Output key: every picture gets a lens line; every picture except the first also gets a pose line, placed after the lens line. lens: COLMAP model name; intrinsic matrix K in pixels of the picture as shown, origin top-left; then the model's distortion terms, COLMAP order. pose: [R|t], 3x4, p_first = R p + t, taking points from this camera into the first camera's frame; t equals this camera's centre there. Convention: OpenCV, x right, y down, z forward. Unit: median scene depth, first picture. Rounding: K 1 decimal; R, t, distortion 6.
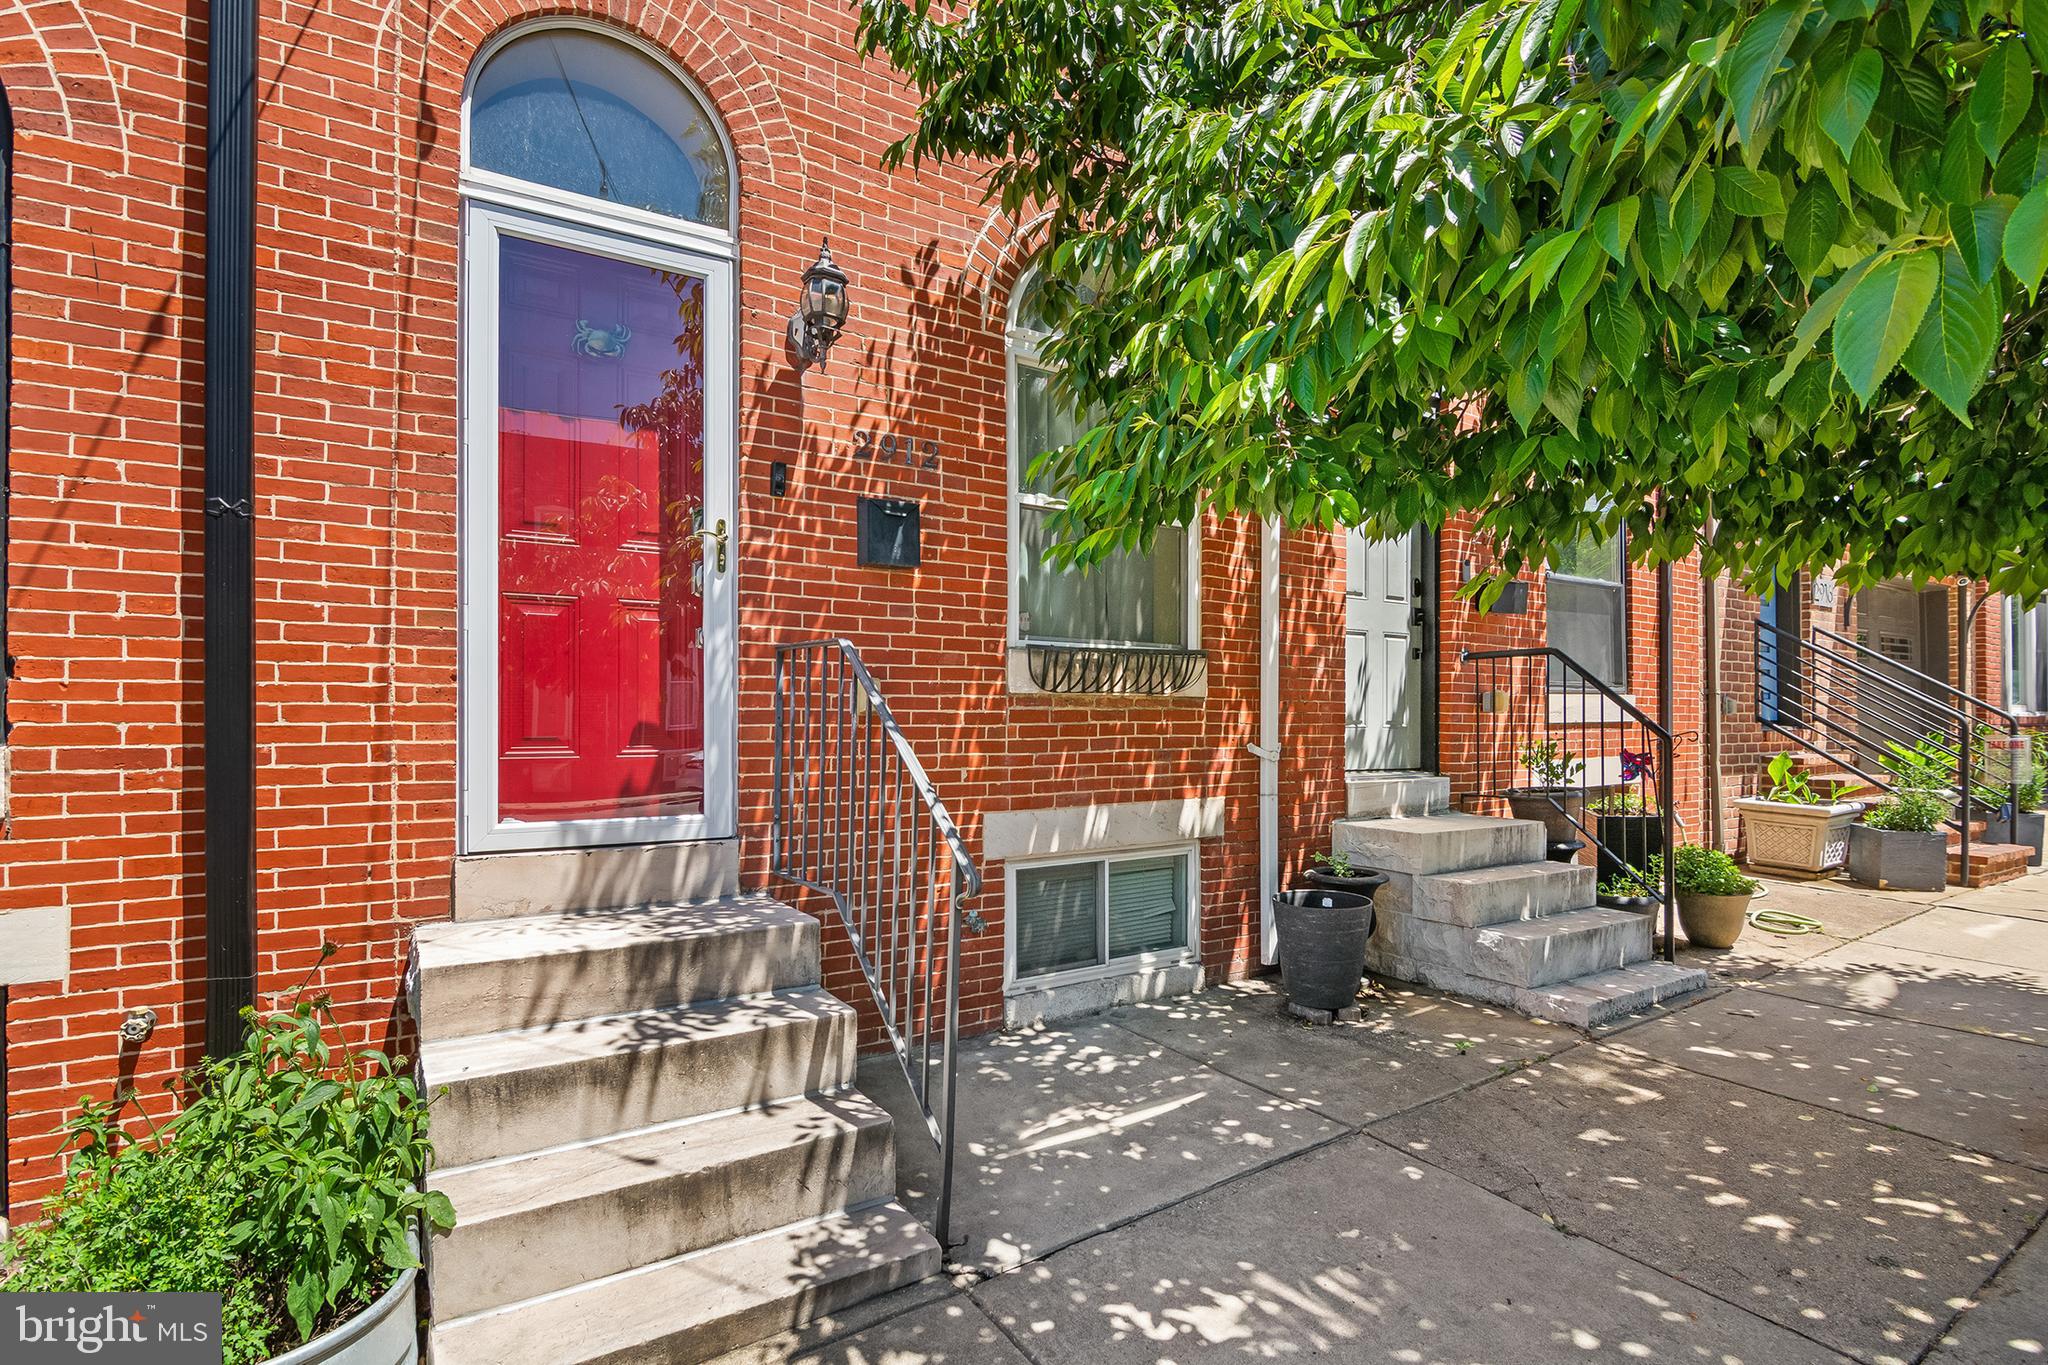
lens RADIAL K [[1033.3, 0, 1023.3], [0, 1033.3, 690.1], [0, 0, 1]] dist [-0.011360, -0.001494]
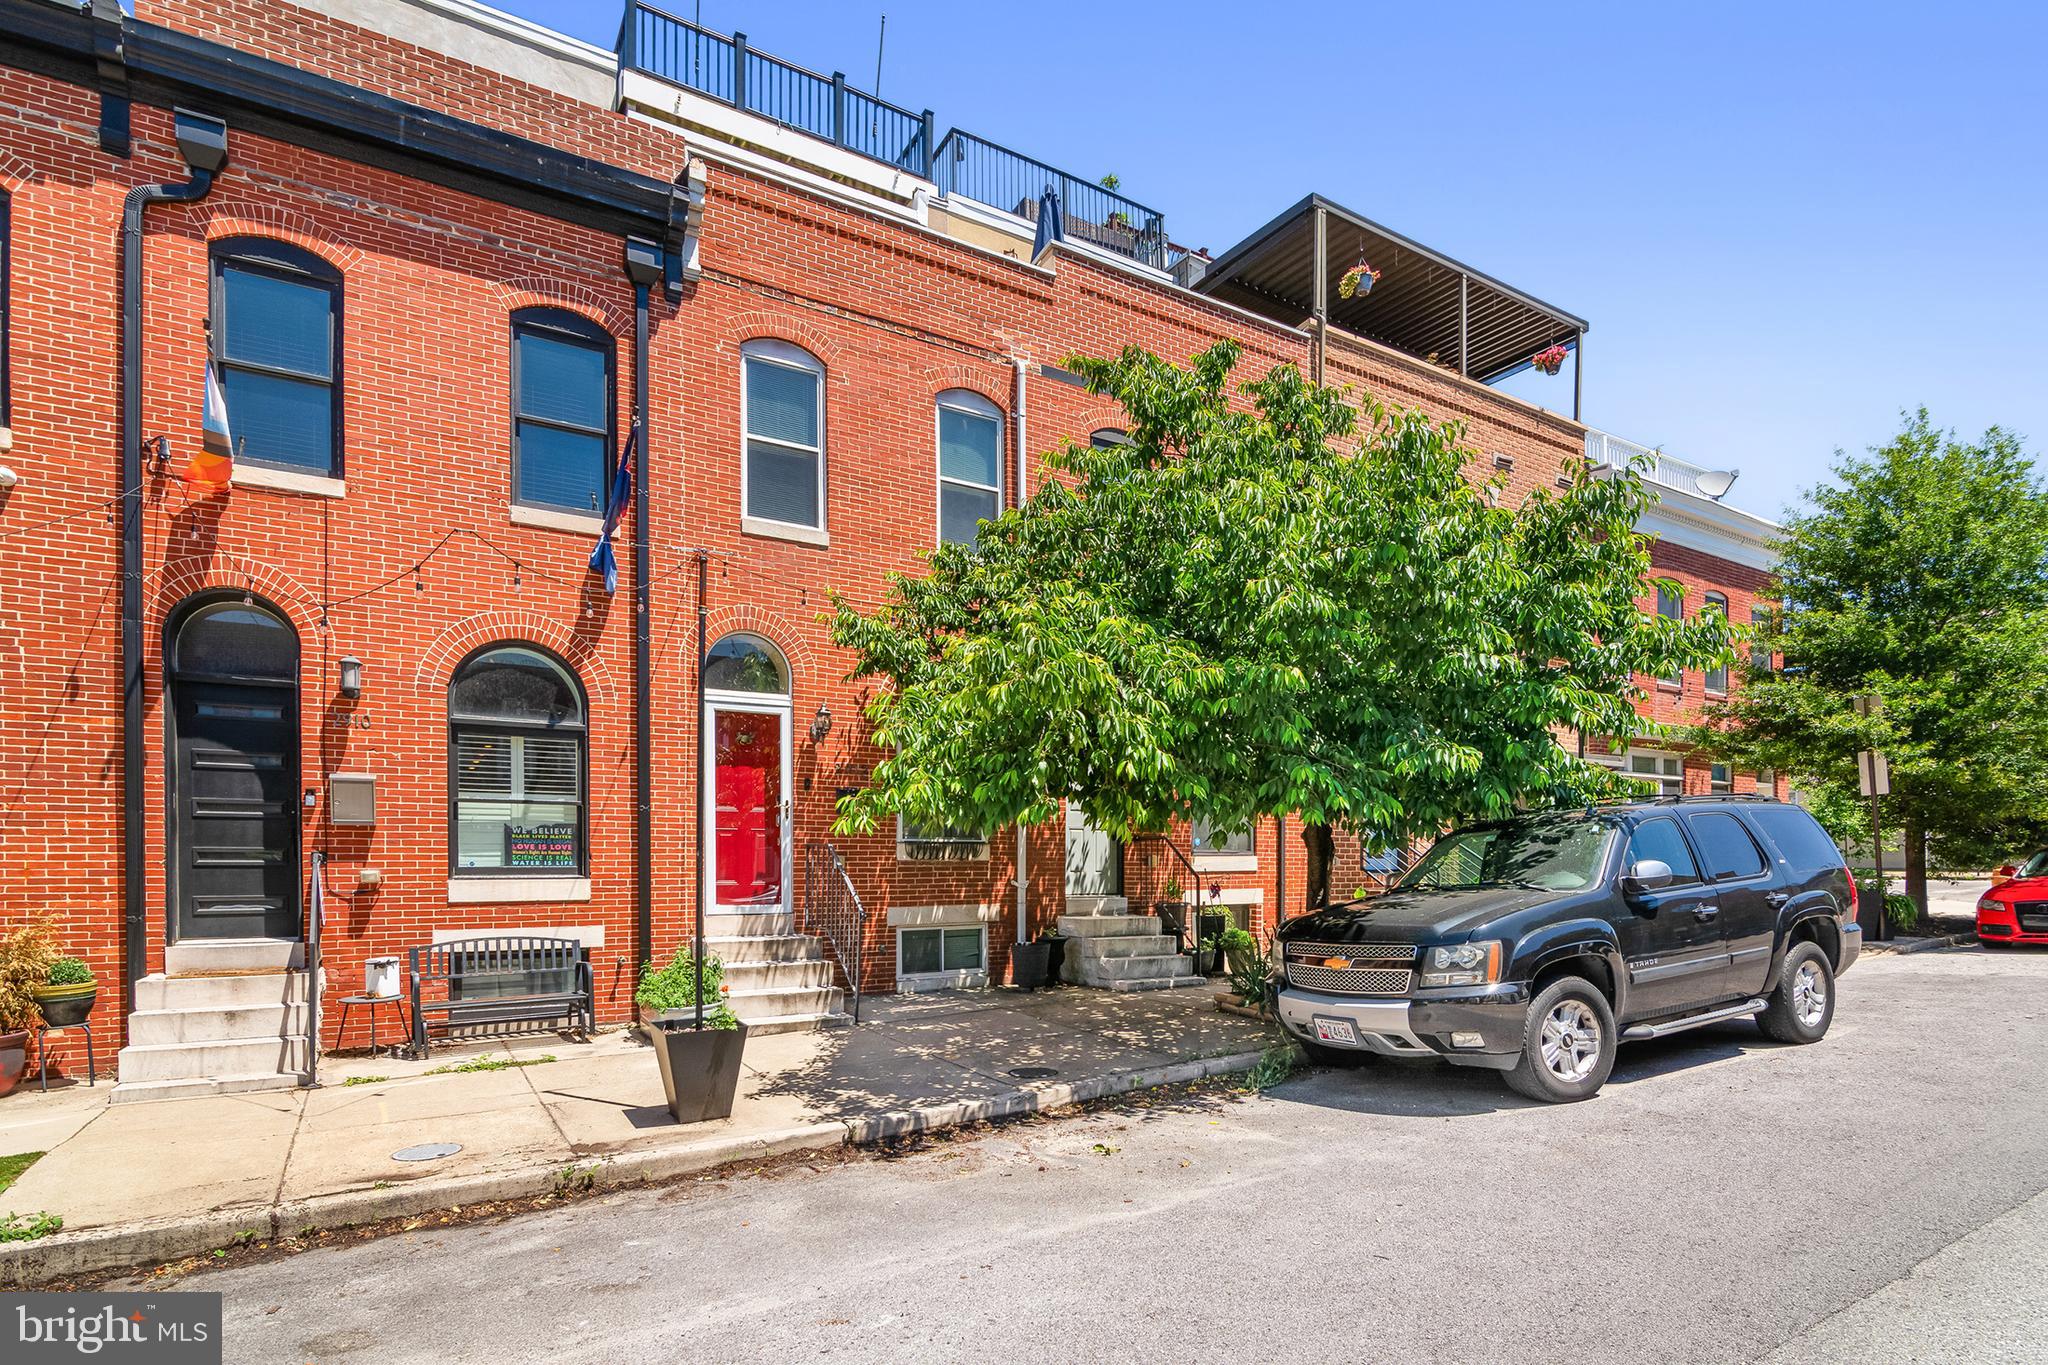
lens RADIAL K [[1033.3, 0, 1026.2], [0, 1033.3, 848.4], [0, 0, 1]] dist [-0.011360, -0.001494]
pose [[0.999843, -0.005048, -0.017012, 0.376576], [0.005134, 0.999974, 0.005051, -0.040468], [0.016986, -0.005137, 0.999843, -1.675482]]
